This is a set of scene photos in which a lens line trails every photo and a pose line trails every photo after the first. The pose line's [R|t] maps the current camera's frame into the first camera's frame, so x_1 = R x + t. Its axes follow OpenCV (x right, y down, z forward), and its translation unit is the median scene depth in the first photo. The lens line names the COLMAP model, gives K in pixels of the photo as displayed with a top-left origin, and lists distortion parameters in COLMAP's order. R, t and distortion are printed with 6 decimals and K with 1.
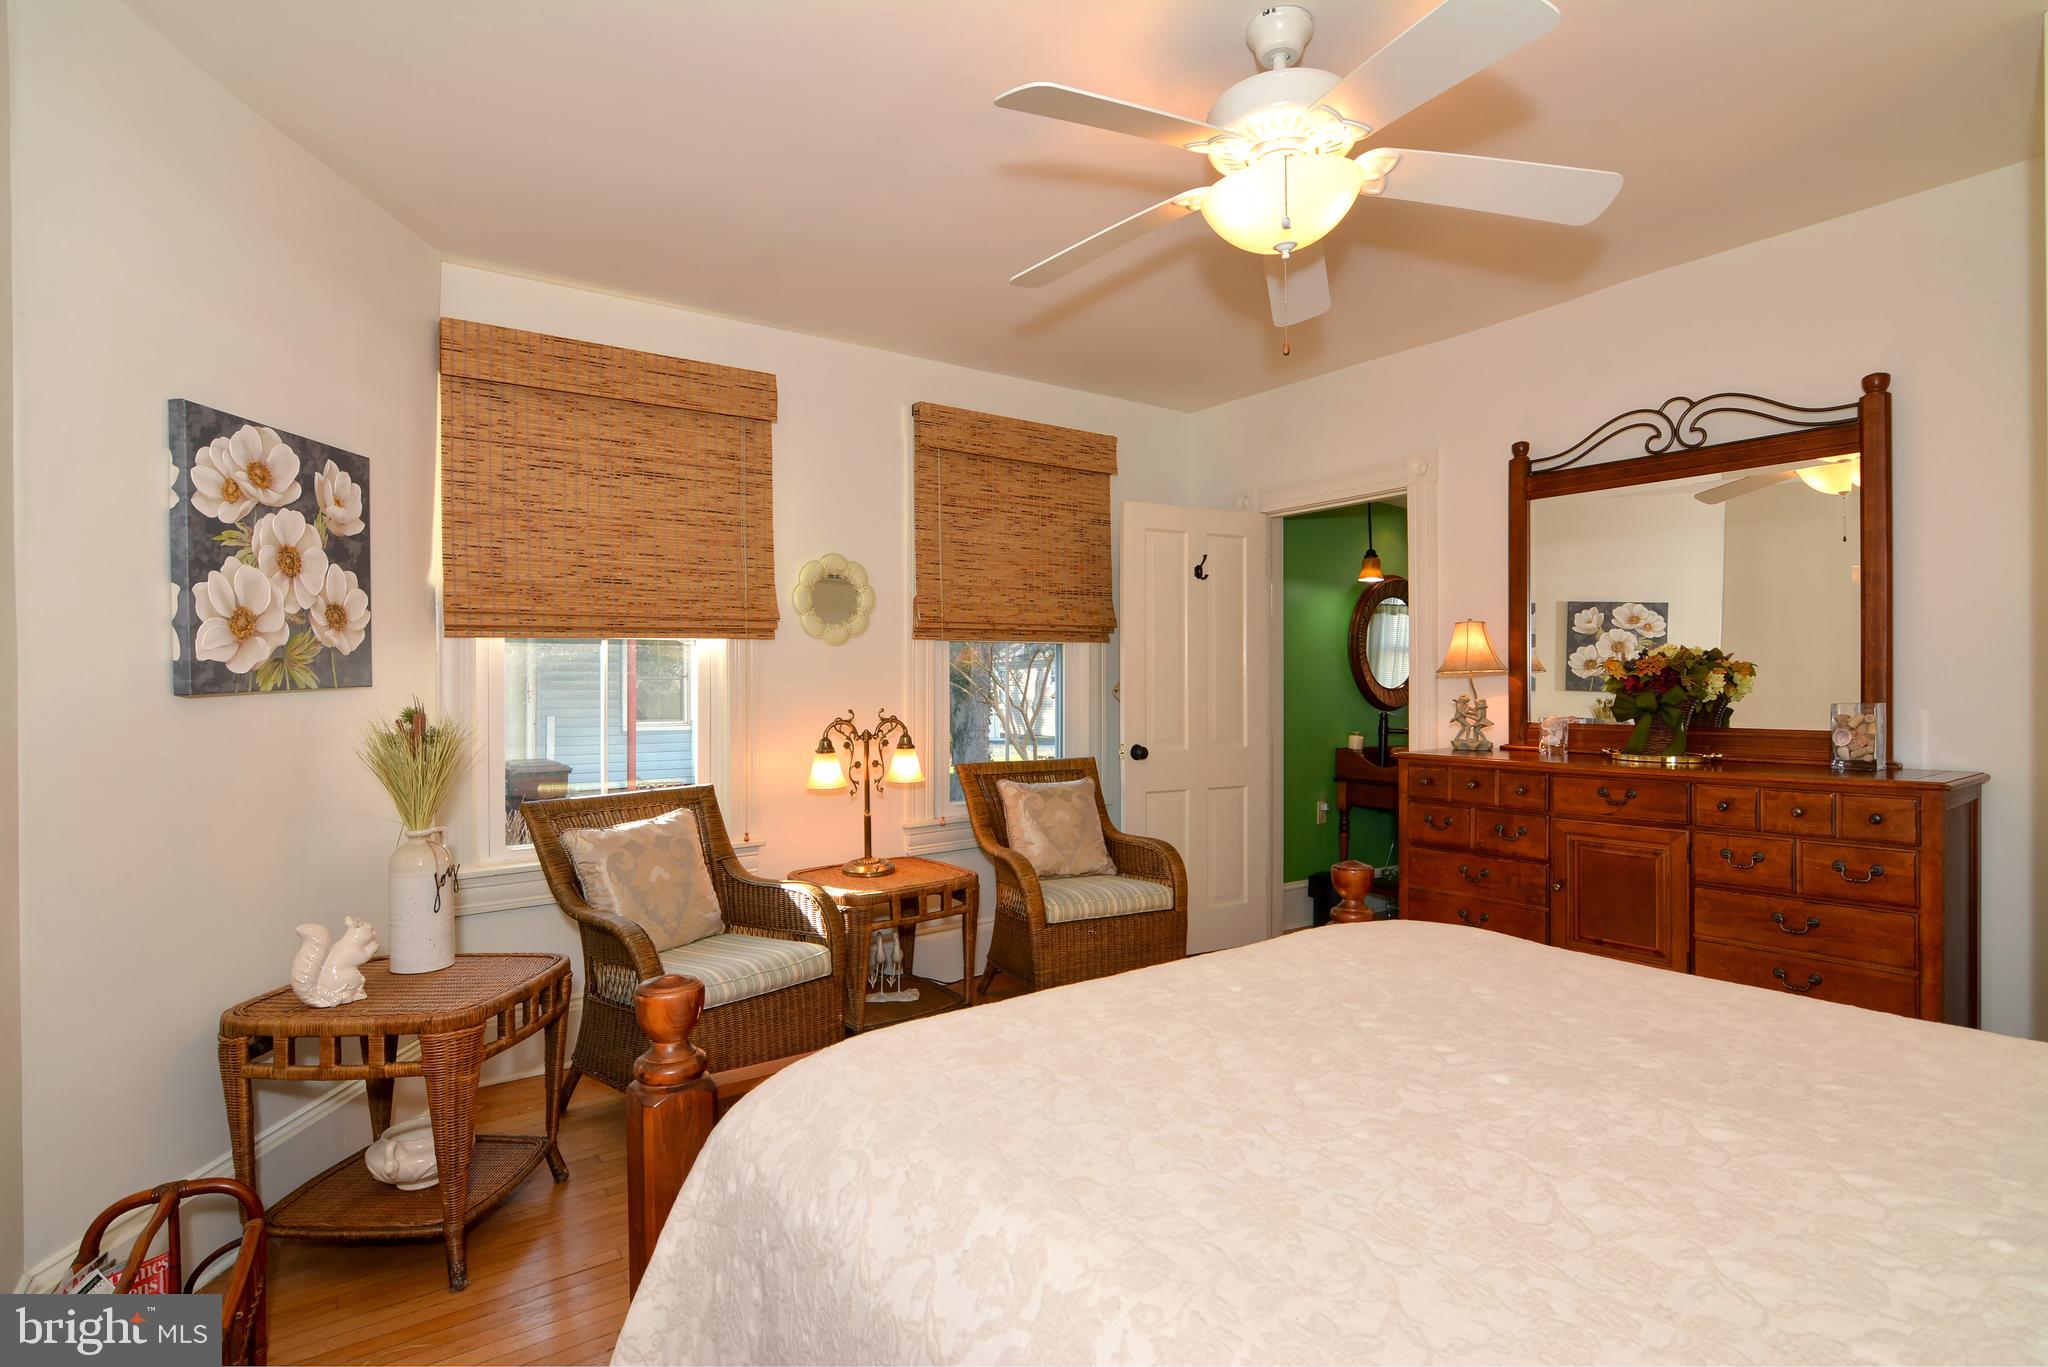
lens RADIAL K [[995.6, 0, 1024.0], [0, 995.6, 683.5], [0, 0, 1]] dist [-0.034310, 0.012390]
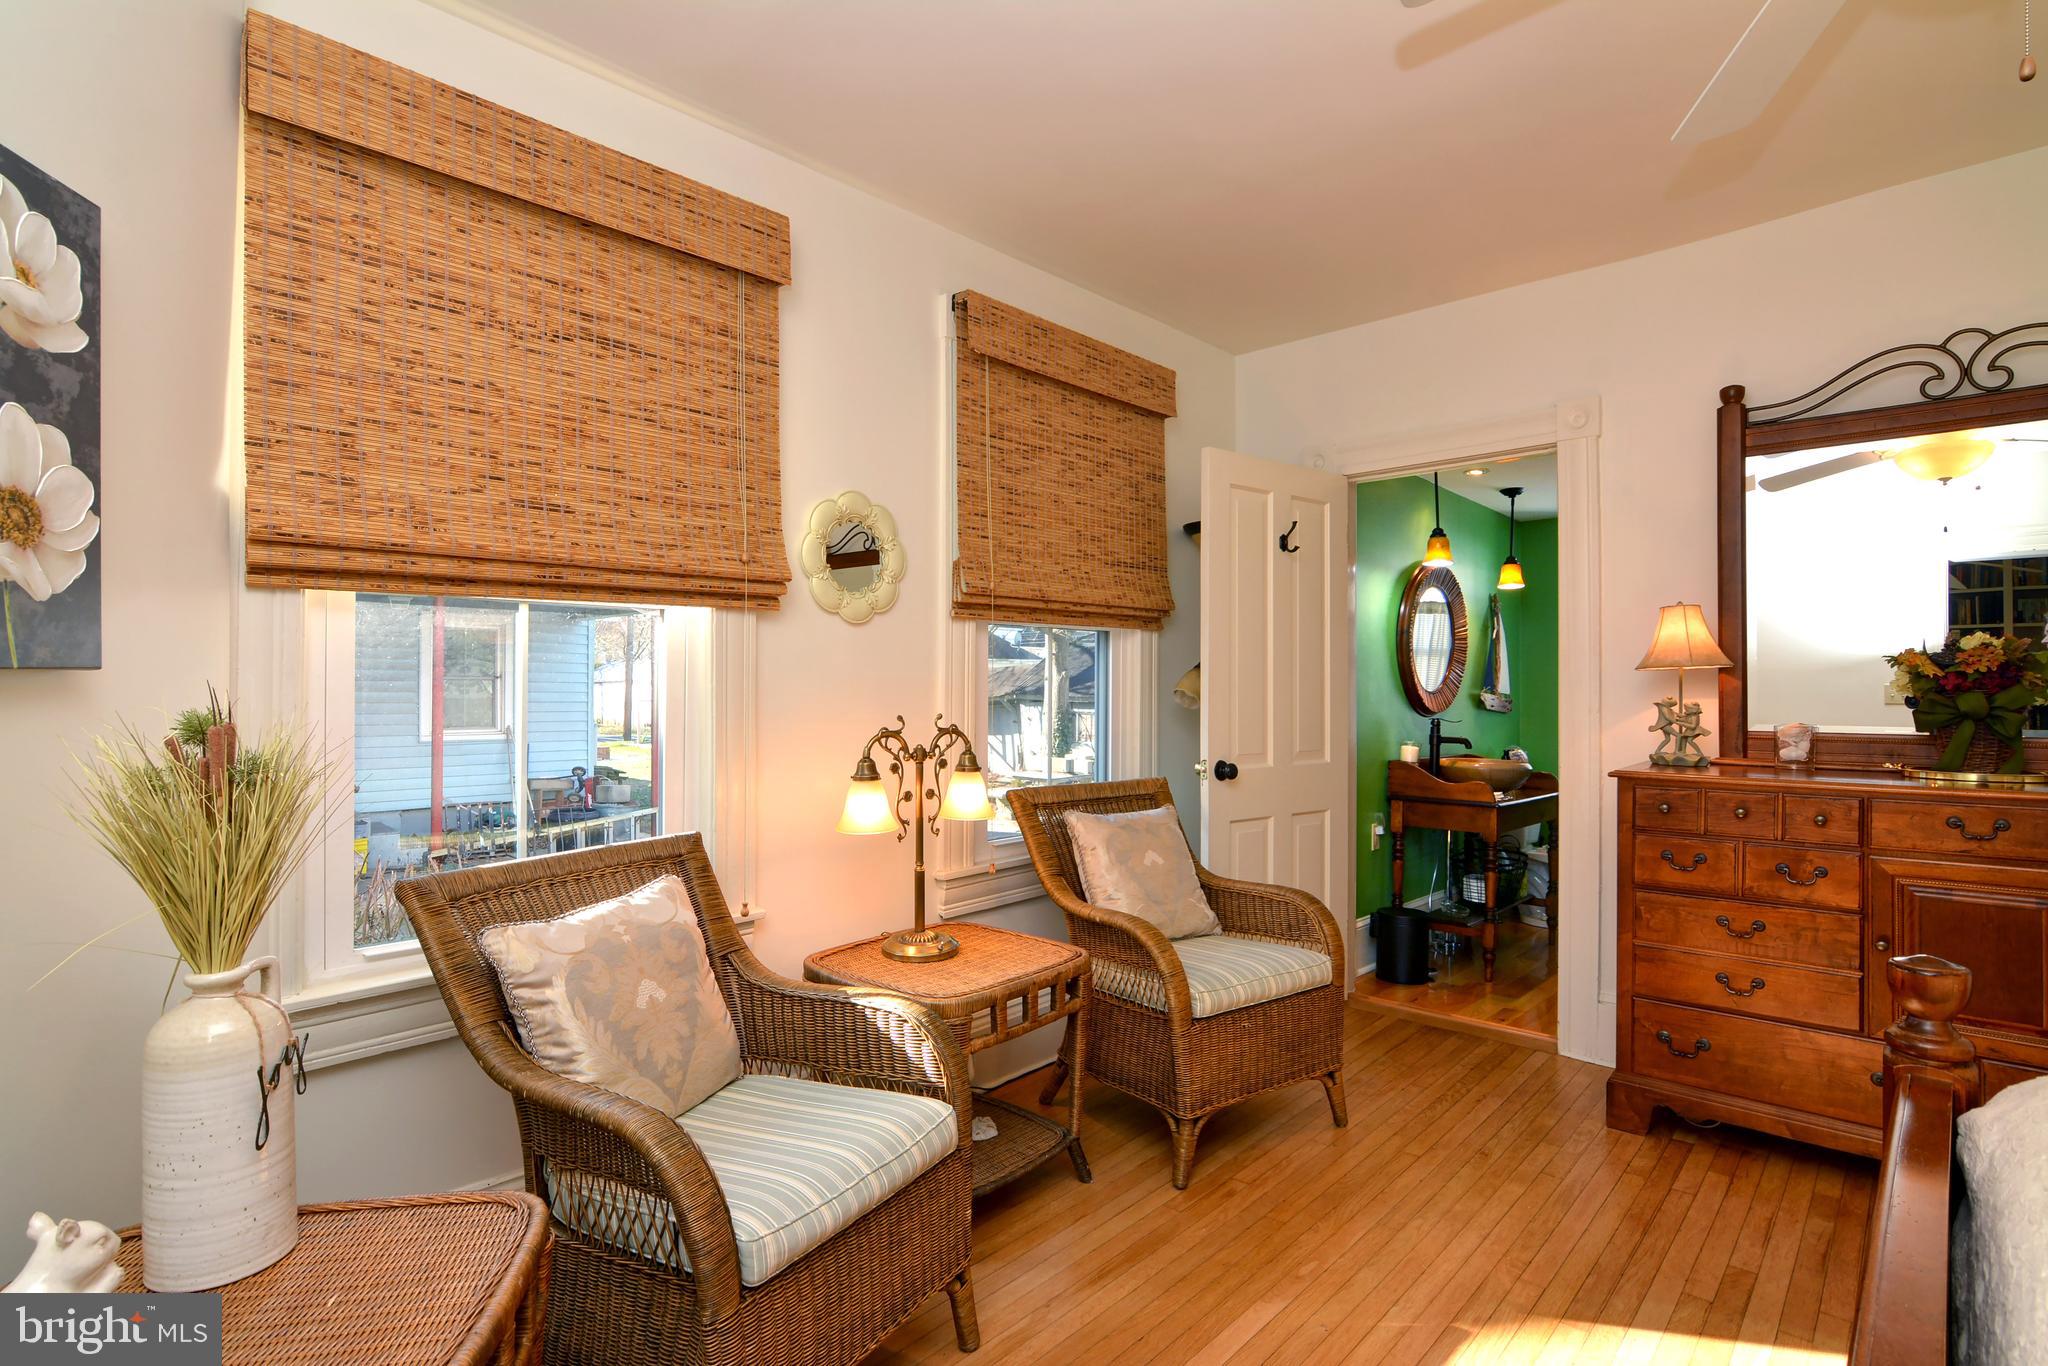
lens RADIAL K [[995.6, 0, 1024.0], [0, 995.6, 683.0], [0, 0, 1]] dist [-0.034310, 0.012390]
pose [[0.982776, 0.005758, 0.184711, -0.225948], [-0.004574, 0.999966, -0.006833, 0.008548], [-0.184744, 0.005870, 0.982769, 0.328182]]
